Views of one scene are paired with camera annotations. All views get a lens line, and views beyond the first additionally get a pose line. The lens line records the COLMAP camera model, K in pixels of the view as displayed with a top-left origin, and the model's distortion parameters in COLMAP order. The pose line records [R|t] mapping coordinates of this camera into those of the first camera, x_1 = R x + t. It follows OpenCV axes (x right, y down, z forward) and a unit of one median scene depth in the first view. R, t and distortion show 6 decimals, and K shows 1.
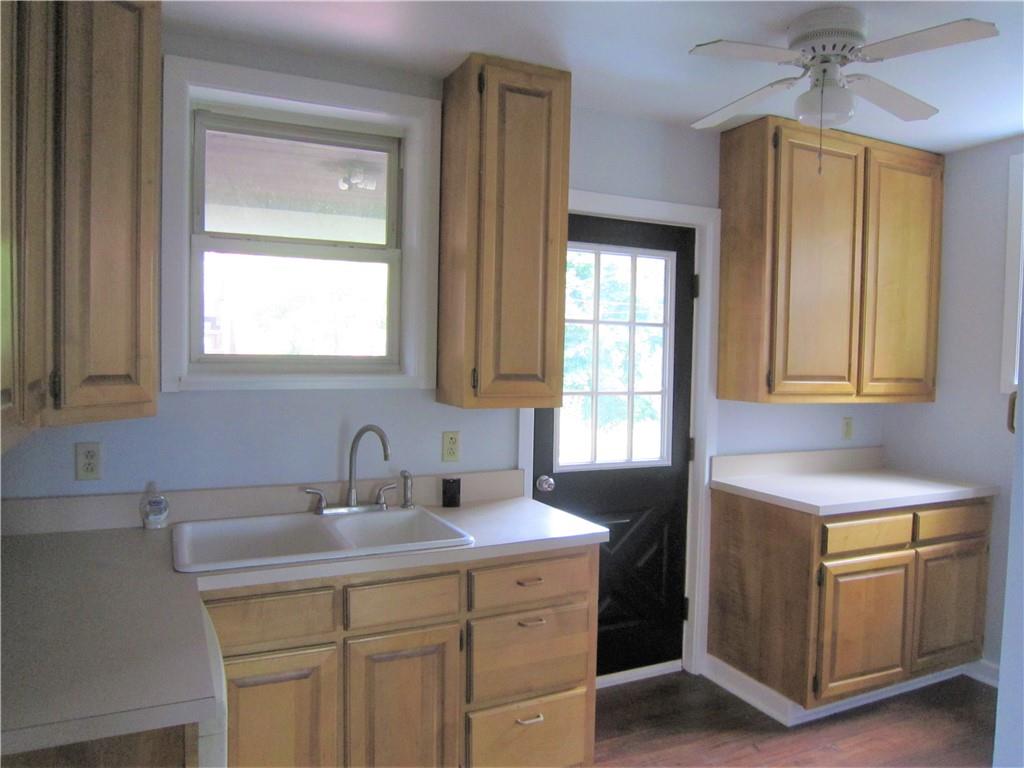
lens RADIAL K [[729.8, 0, 512.8], [0, 729.8, 380.0], [0, 0, 1]] dist [-0.060923, 0.026873]
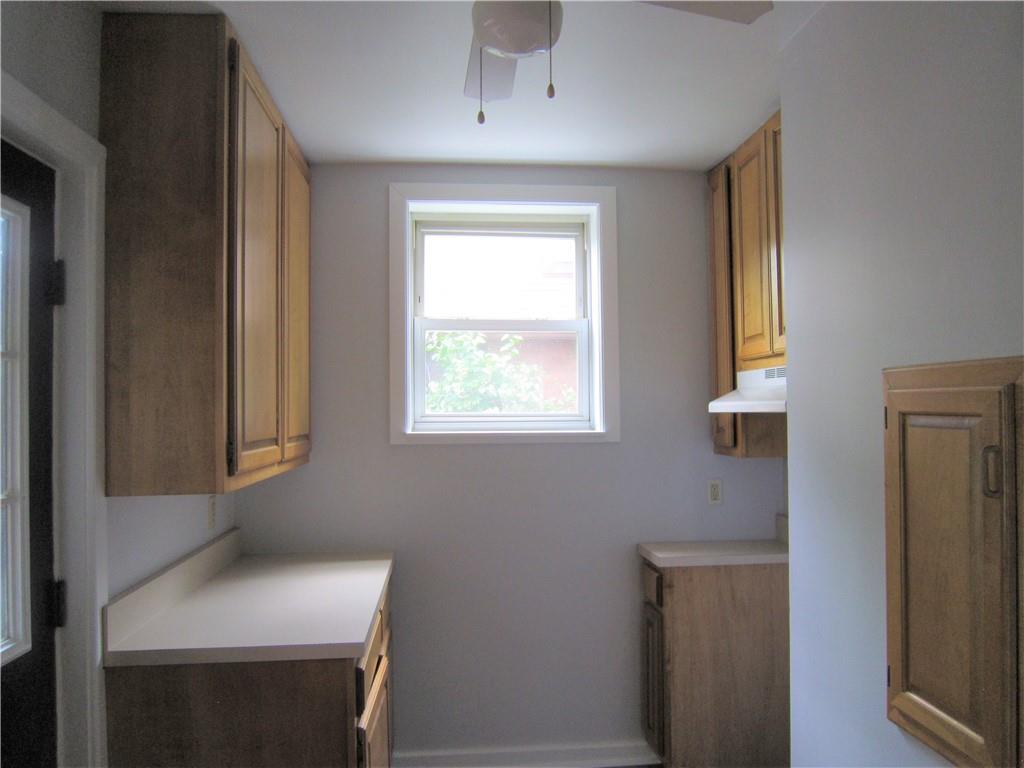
lens RADIAL K [[729.8, 0, 514.3], [0, 729.8, 387.2], [0, 0, 1]] dist [-0.060923, 0.026873]
pose [[0.339267, -0.003110, 0.940685, -0.112907], [0.057230, 0.998210, -0.017340, -0.028070], [-0.938948, 0.059719, 0.338838, 0.536999]]
